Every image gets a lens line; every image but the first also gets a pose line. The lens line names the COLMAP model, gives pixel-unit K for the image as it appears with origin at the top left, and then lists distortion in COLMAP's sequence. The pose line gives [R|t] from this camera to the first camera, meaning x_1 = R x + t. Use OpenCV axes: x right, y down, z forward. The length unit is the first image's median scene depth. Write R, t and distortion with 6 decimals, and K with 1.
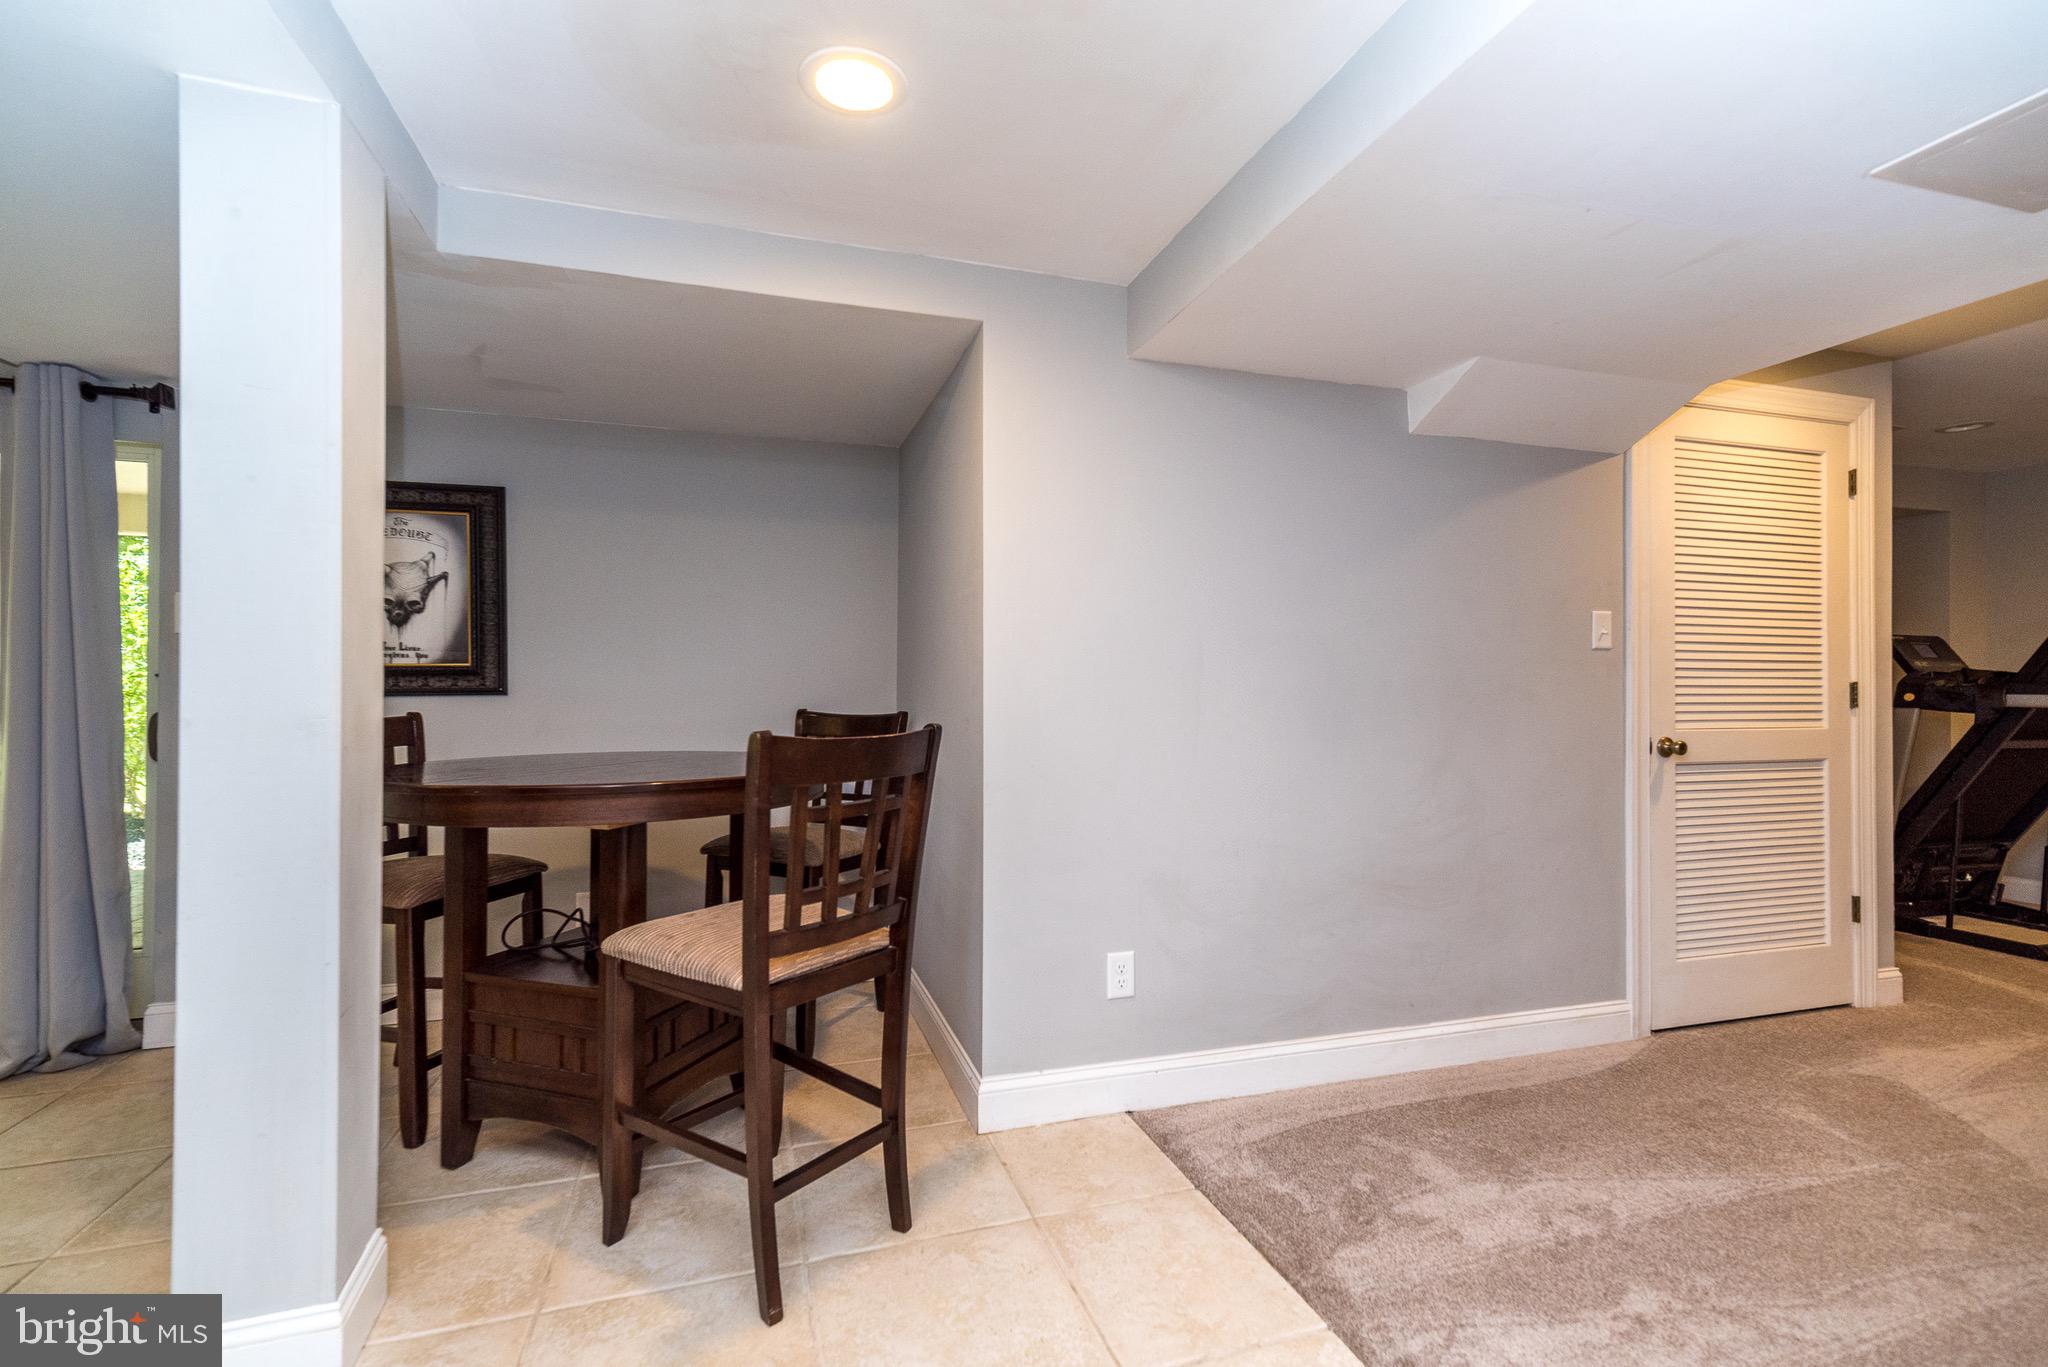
lens RADIAL K [[898.7, 0, 1022.1], [0, 898.7, 689.4], [0, 0, 1]] dist [0.013056, -0.000790]
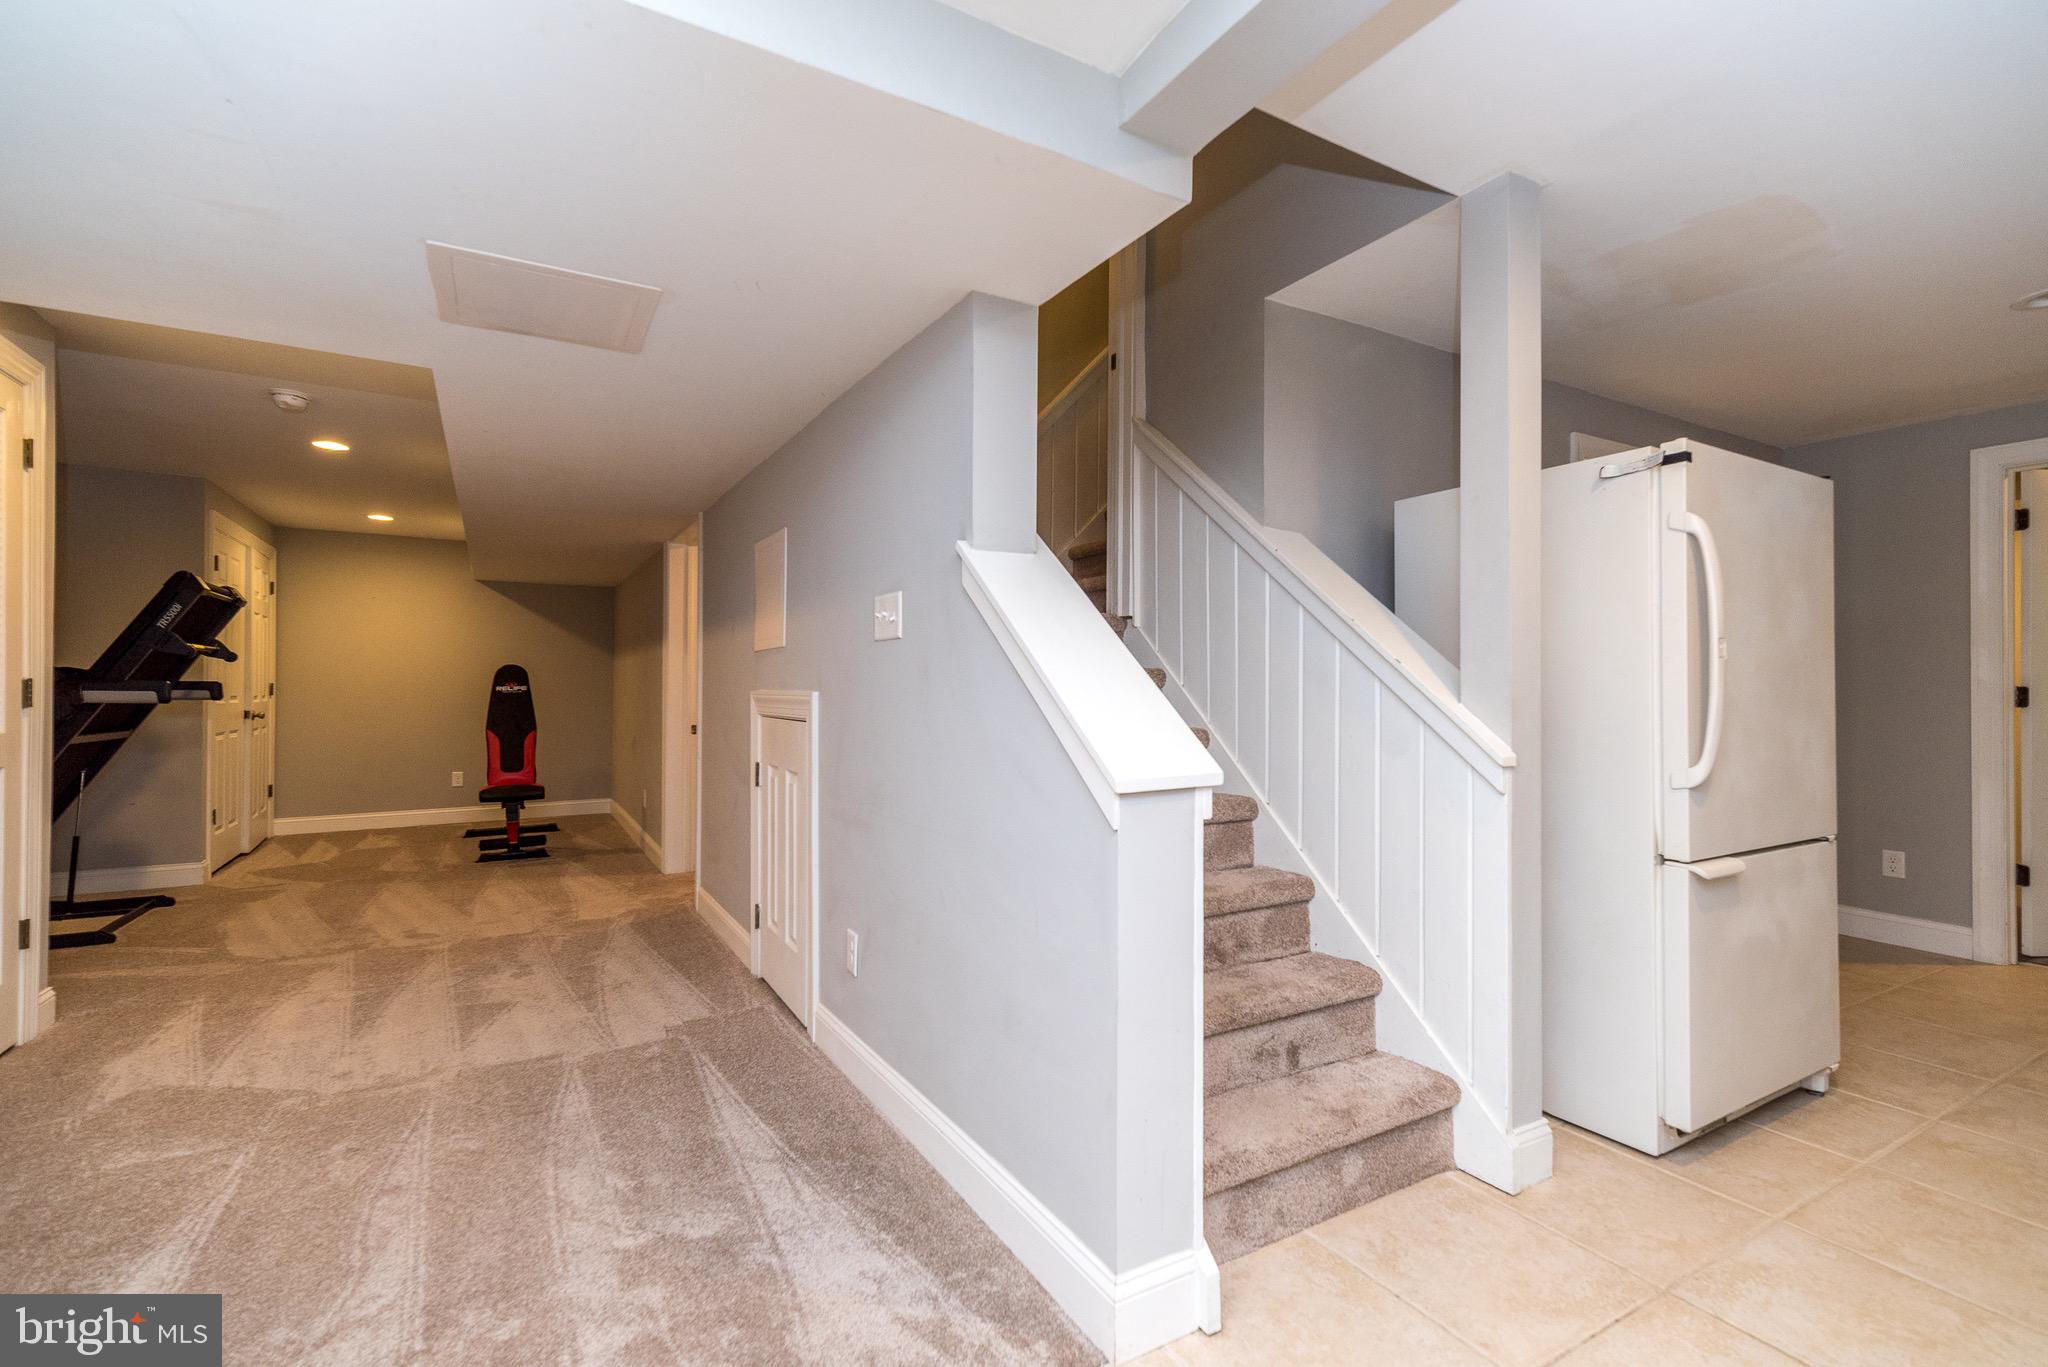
lens RADIAL K [[898.7, 0, 1022.2], [0, 898.7, 683.6], [0, 0, 1]] dist [0.013056, -0.000790]
pose [[-0.218024, 0.004767, 0.975932, -0.203639], [-0.008743, 0.999938, -0.006837, -0.006385], [-0.975904, -0.010024, -0.217969, 0.303163]]
